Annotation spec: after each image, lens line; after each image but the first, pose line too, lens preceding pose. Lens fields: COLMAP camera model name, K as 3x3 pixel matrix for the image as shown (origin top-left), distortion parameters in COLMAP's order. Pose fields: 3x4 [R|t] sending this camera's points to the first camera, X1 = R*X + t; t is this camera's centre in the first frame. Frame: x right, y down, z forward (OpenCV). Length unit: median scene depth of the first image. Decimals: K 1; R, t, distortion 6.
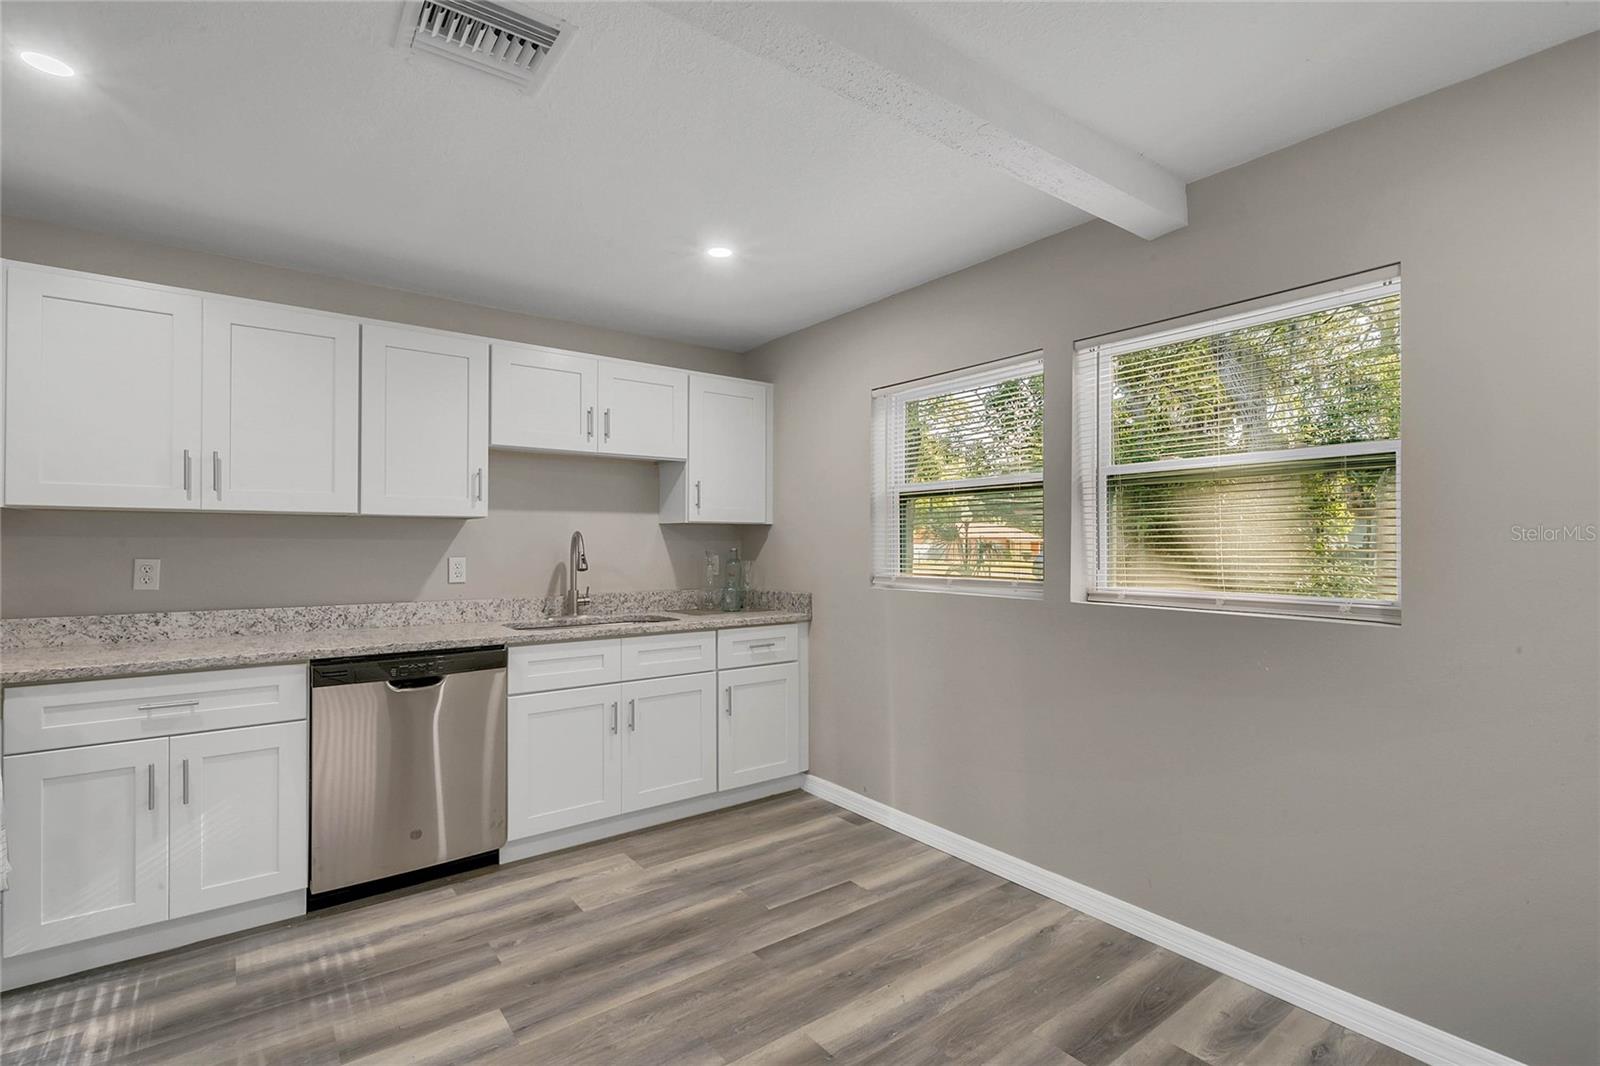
lens RADIAL K [[725.2, 0, 814.9], [0, 725.2, 542.4], [0, 0, 1]] dist [0.001735, 0.000447]
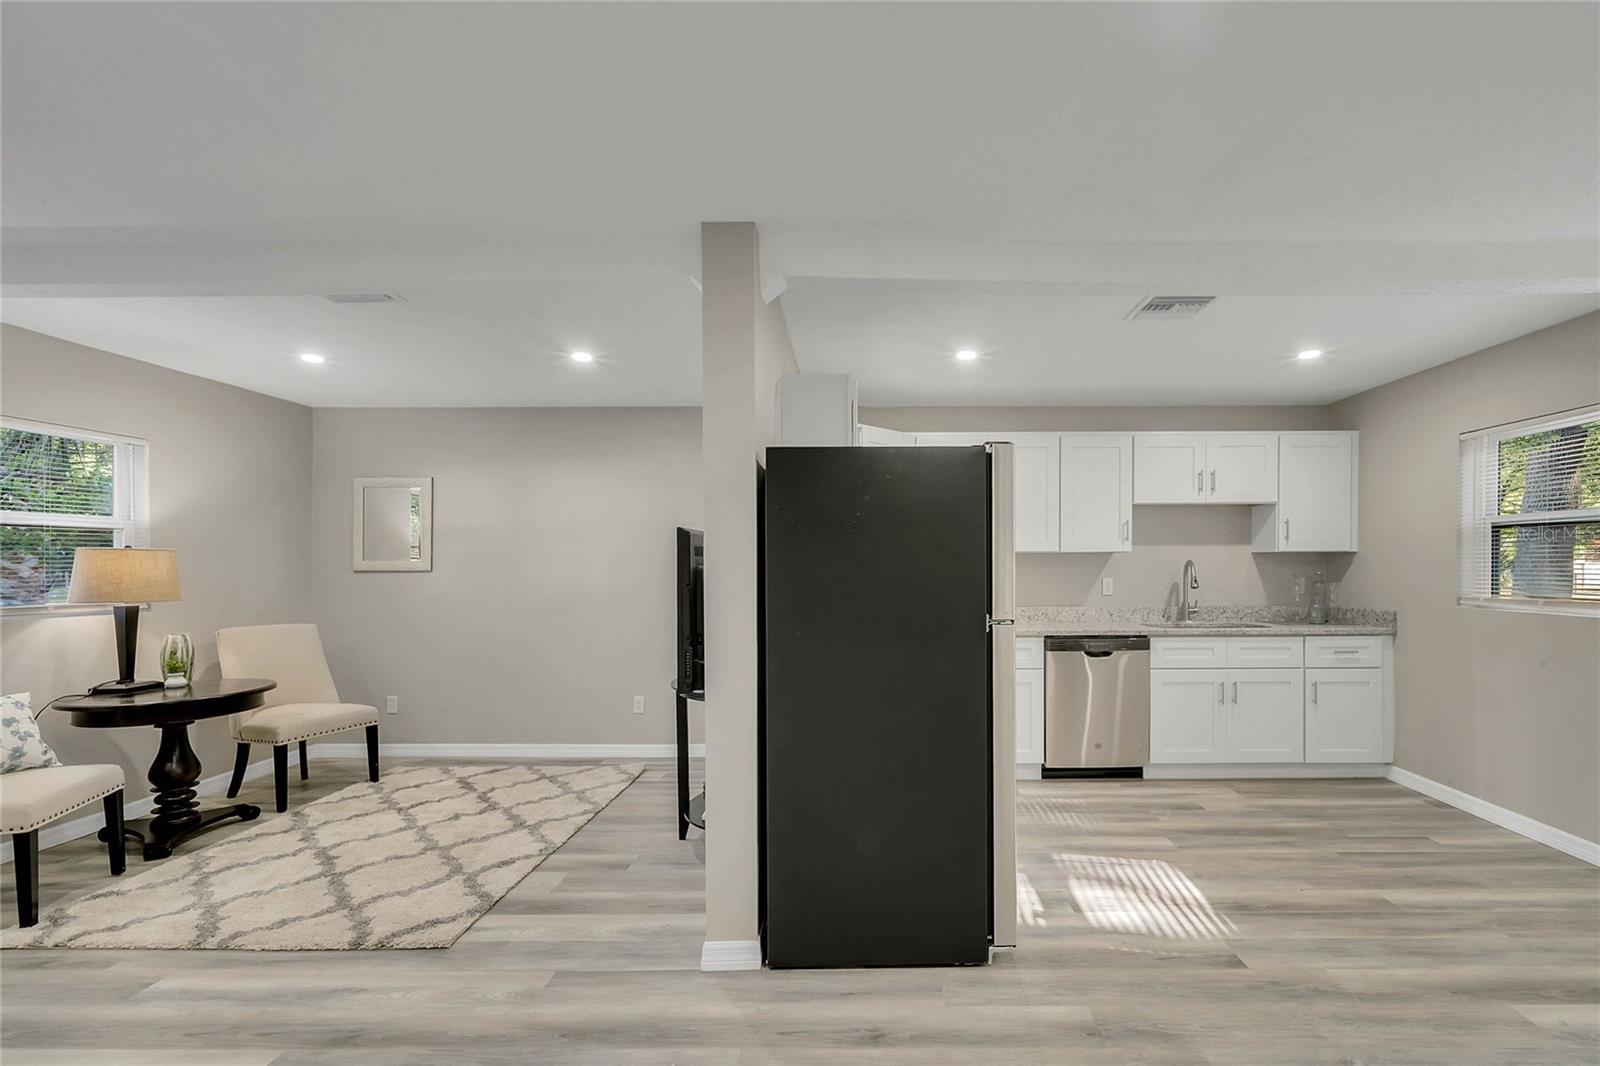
lens RADIAL K [[716.6, 0, 895.2], [0, 716.6, 573.4], [0, 0, 1]] dist [-0.001494, -0.000177]
pose [[0.801835, 0.004507, -0.597528, 0.044109], [0.005560, 0.999872, 0.015003, -0.014705], [0.597519, -0.015352, 0.801708, -0.482098]]
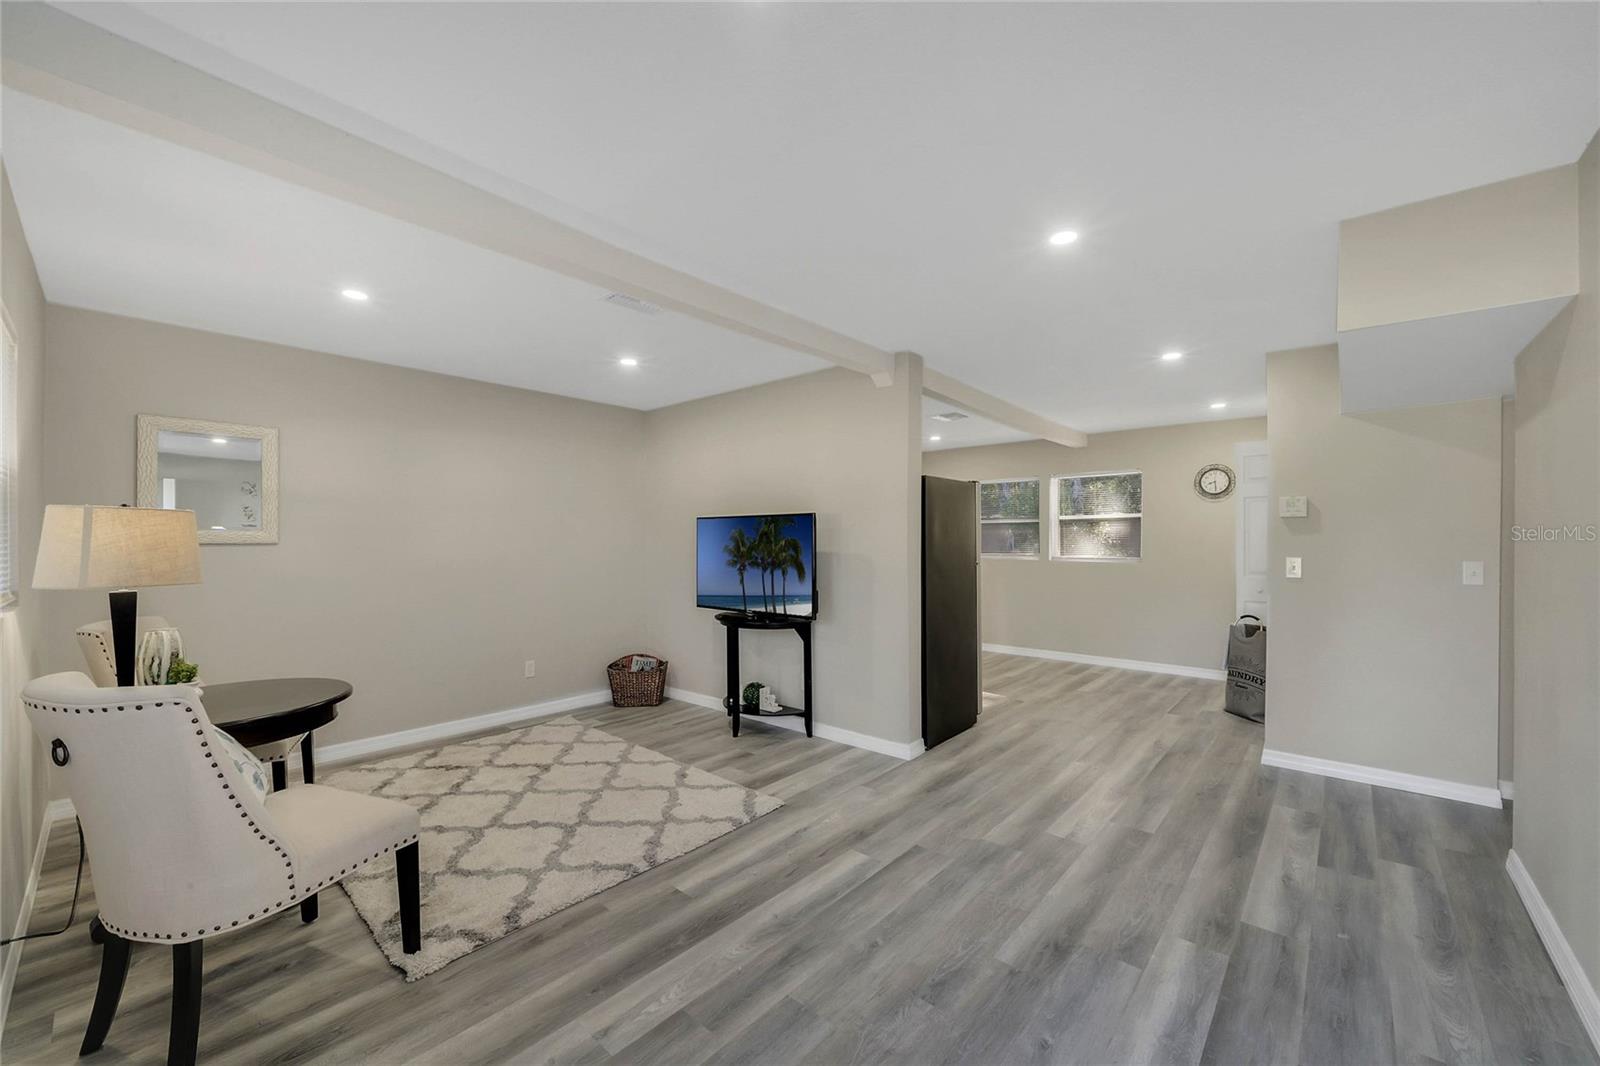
lens RADIAL K [[610.7, 0, 828.5], [0, 610.7, 543.3], [0, 0, 1]] dist [-0.001379, -0.000055]
pose [[0.974113, -0.001725, 0.226054, -0.927277], [-0.000200, 0.999964, 0.008492, -0.012030], [-0.226061, -0.008317, 0.974078, -1.072036]]
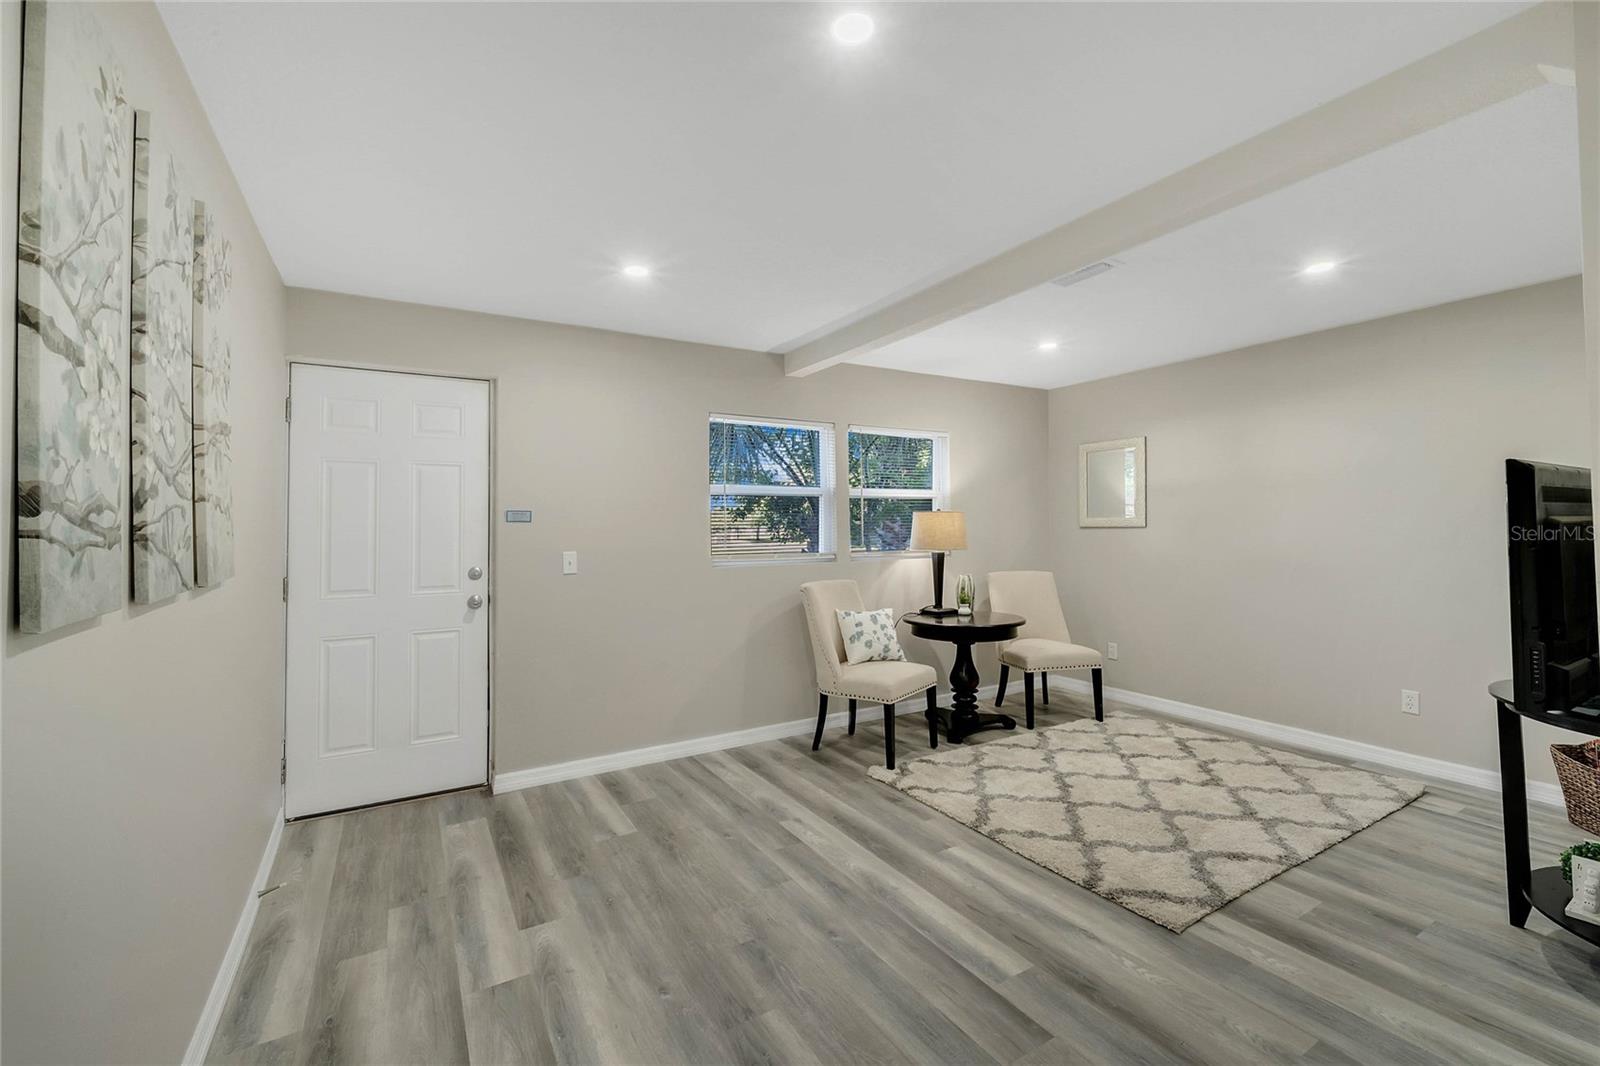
lens RADIAL K [[679.9, 0, 777.0], [0, 679.9, 513.7], [0, 0, 1]] dist [0.000802, 0.000017]
pose [[-0.131914, -0.018168, -0.991095, -0.066570], [0.015551, 0.999671, -0.020395, -0.013307], [0.991139, -0.018103, -0.131588, -0.457439]]
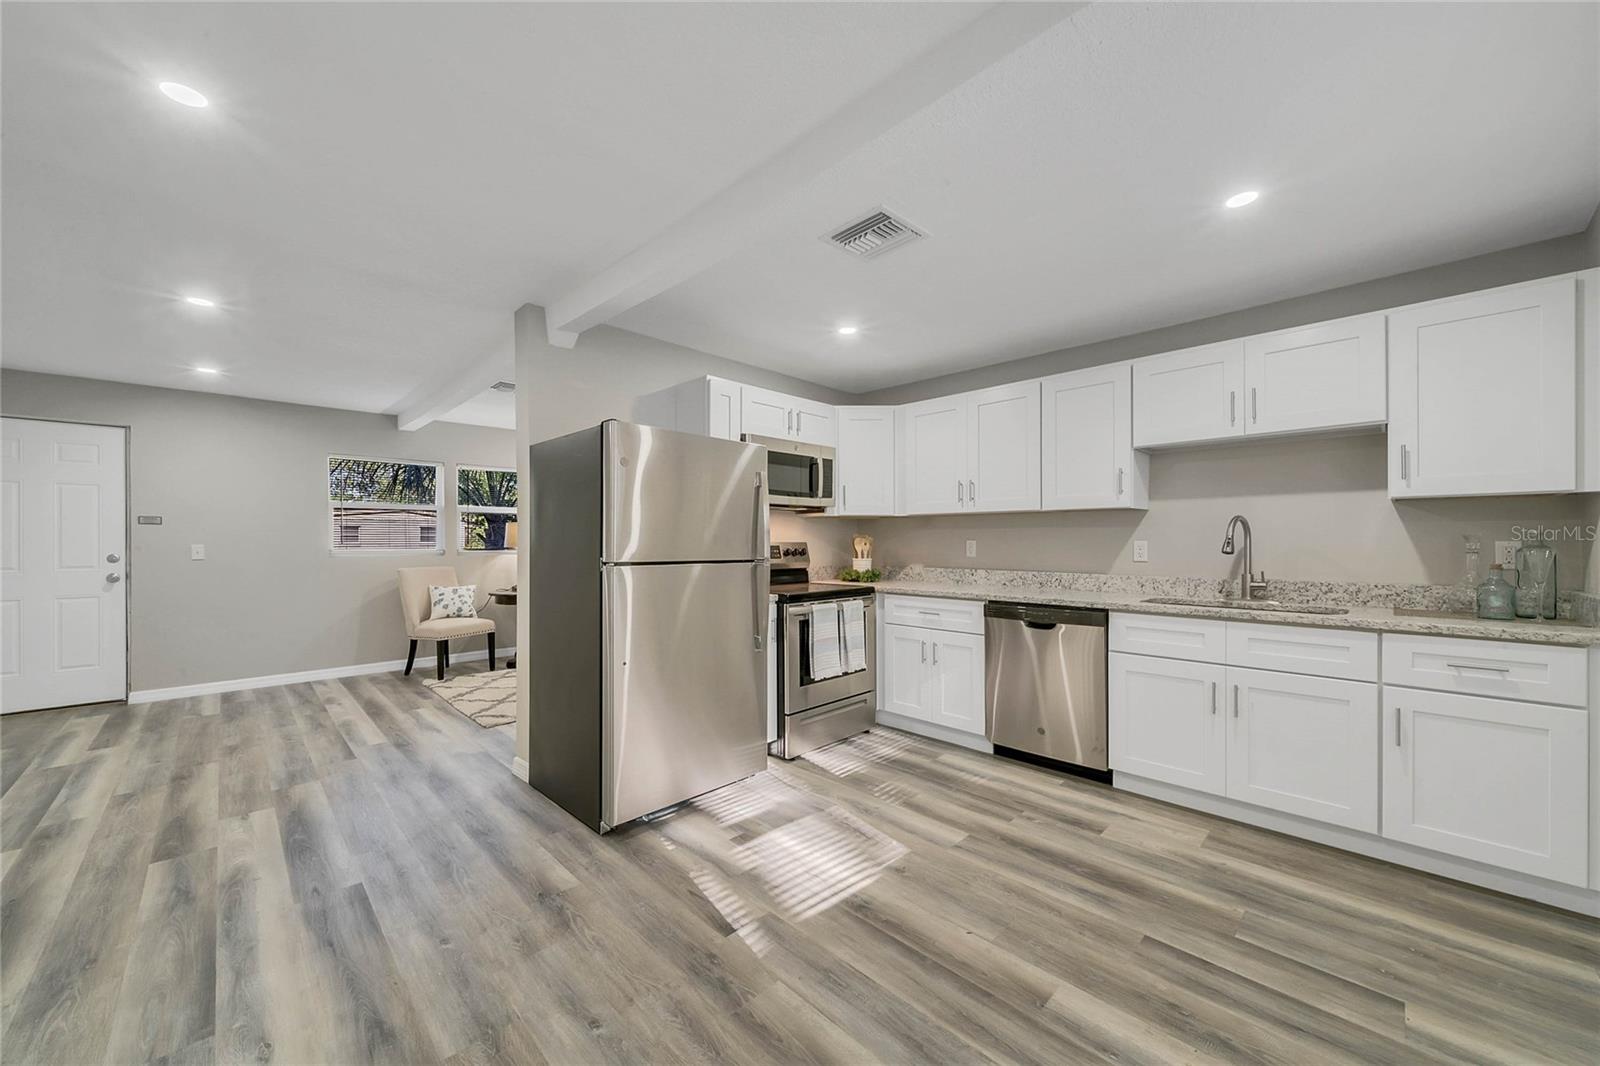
lens RADIAL K [[597.0, 0, 787.6], [0, 597.0, 543.5], [0, 0, 1]] dist [-0.000559, -0.000030]
pose [[0.115081, 0.005046, -0.993343, 0.476507], [0.005626, 0.999968, 0.005731, 0.017011], [0.993340, -0.006248, 0.115049, 0.305889]]
